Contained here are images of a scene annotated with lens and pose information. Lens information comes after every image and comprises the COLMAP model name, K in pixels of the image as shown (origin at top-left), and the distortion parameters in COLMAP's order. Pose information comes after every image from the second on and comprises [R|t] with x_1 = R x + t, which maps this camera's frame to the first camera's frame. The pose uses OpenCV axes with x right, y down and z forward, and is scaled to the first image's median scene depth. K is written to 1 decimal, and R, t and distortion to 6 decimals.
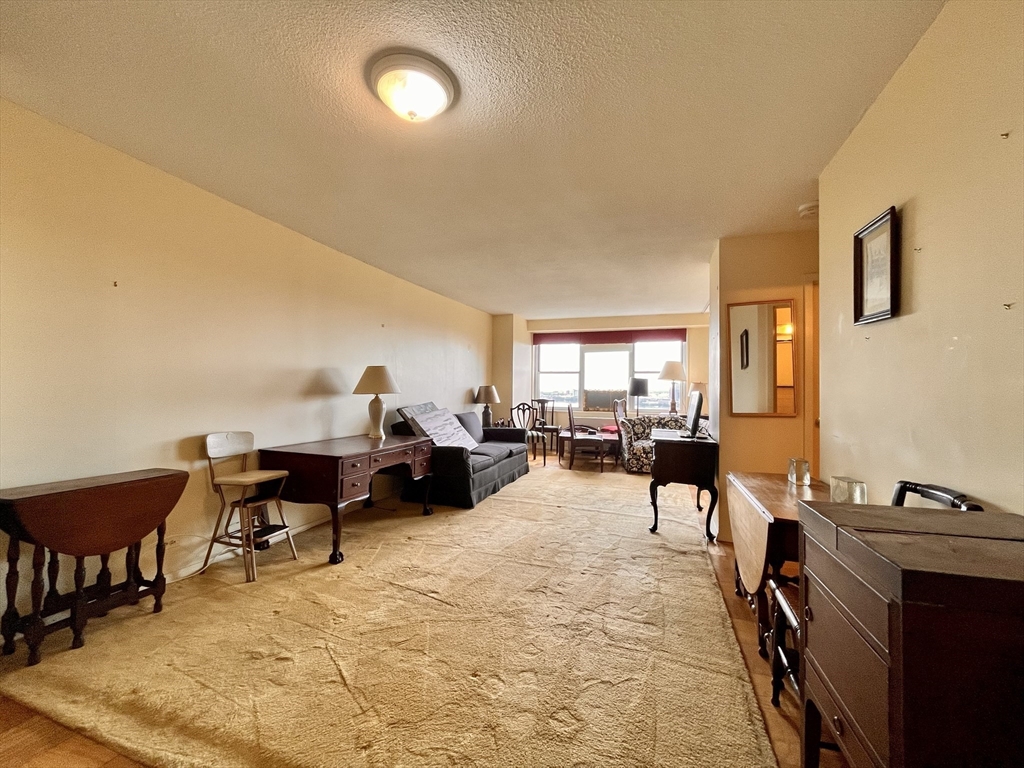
lens RADIAL K [[412.3, 0, 514.6], [0, 412.3, 382.5], [0, 0, 1]] dist [-0.010760, -0.000389]
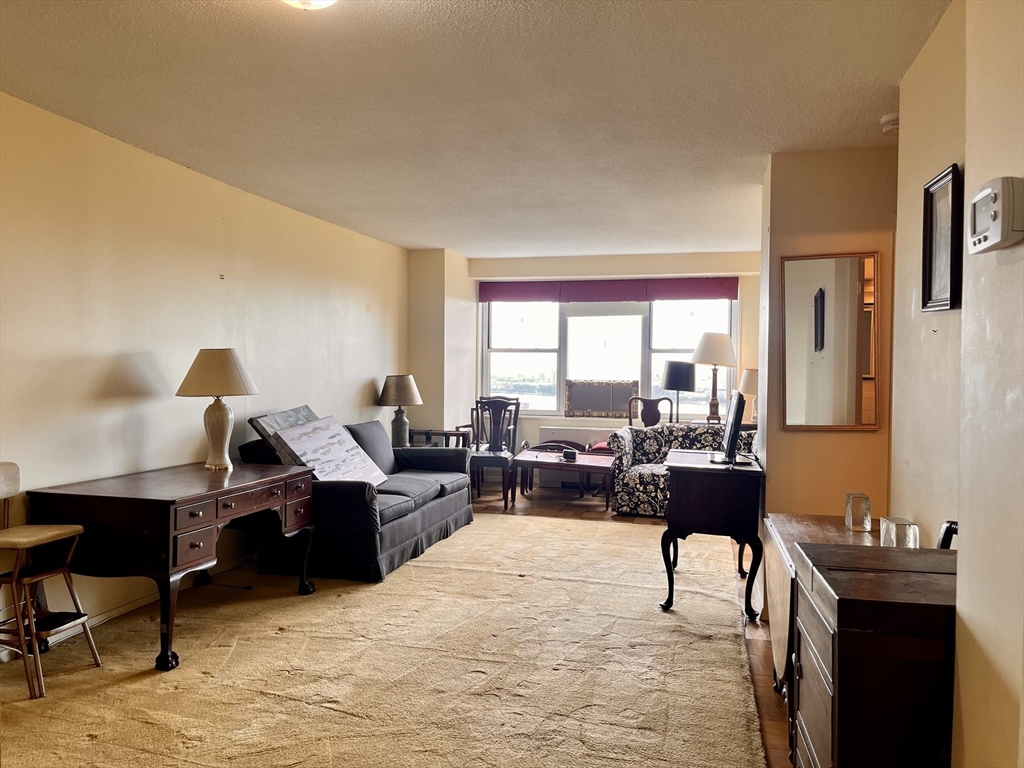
lens RADIAL K [[780.5, 0, 515.4], [0, 780.5, 386.5], [0, 0, 1]] dist [0.006192, -0.023188]
pose [[0.995685, -0.001532, 0.092781, -0.011834], [-0.002094, 0.999238, 0.038970, -0.033721], [-0.092770, -0.038996, 0.994924, -0.184021]]
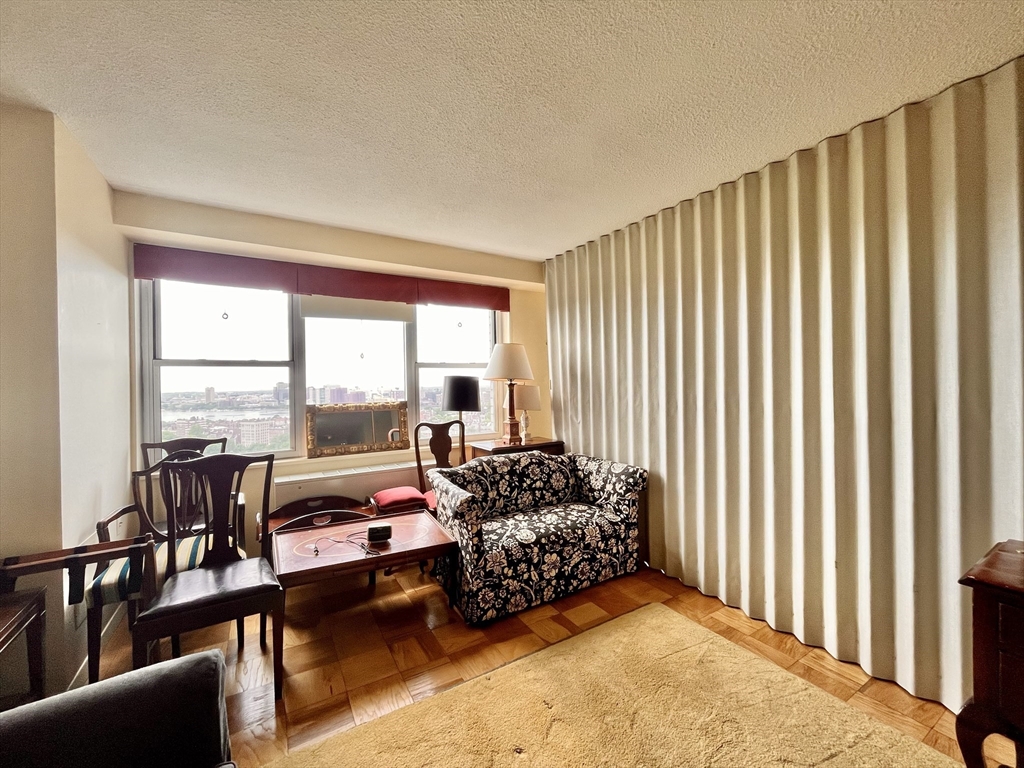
lens RADIAL K [[412.3, 0, 507.0], [0, 412.3, 384.7], [0, 0, 1]] dist [-0.010760, -0.000389]
pose [[0.656362, -0.027675, 0.753939, -0.018729], [0.003944, 0.999439, 0.033254, -0.032923], [-0.754436, -0.018853, 0.656103, 1.160744]]
